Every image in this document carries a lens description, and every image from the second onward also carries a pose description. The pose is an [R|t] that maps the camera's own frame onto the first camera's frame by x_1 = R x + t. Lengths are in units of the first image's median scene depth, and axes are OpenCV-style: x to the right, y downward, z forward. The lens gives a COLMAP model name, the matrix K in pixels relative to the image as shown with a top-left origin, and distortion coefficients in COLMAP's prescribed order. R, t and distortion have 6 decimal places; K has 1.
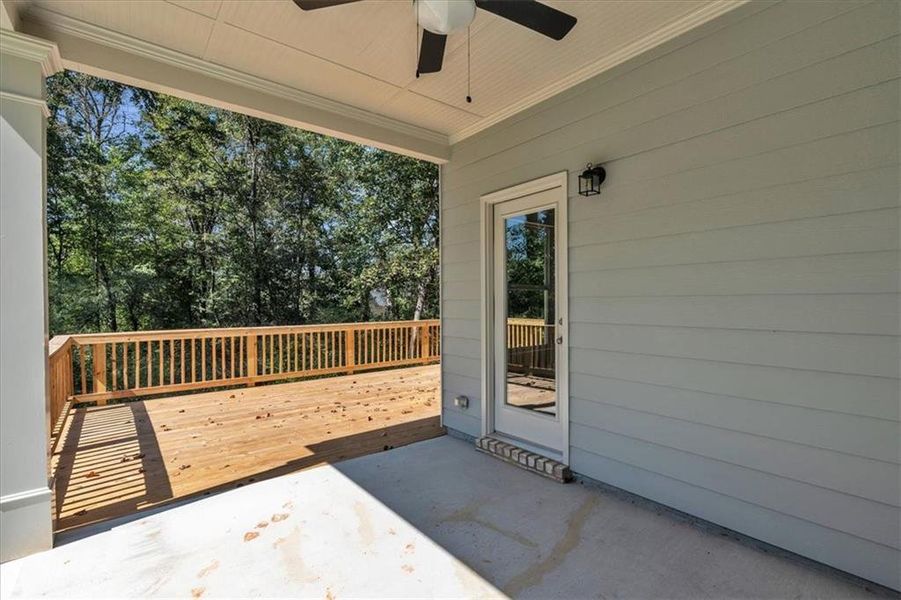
lens RADIAL K [[409.2, 0, 449.0], [0, 409.2, 297.7], [0, 0, 1]] dist [-0.008497, 0.000352]
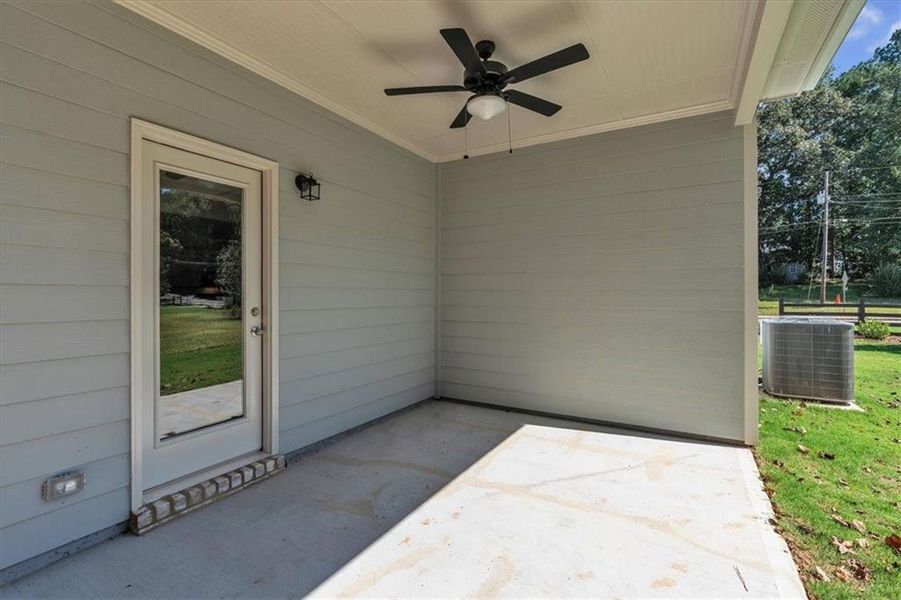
lens RADIAL K [[409.2, 0, 449.0], [0, 409.2, 297.7], [0, 0, 1]] dist [-0.008497, 0.000352]
pose [[-0.357936, -0.010476, 0.933687, -0.773442], [-0.019607, 0.999801, 0.003701, 0.009318], [-0.933540, -0.016982, -0.358071, 0.929856]]
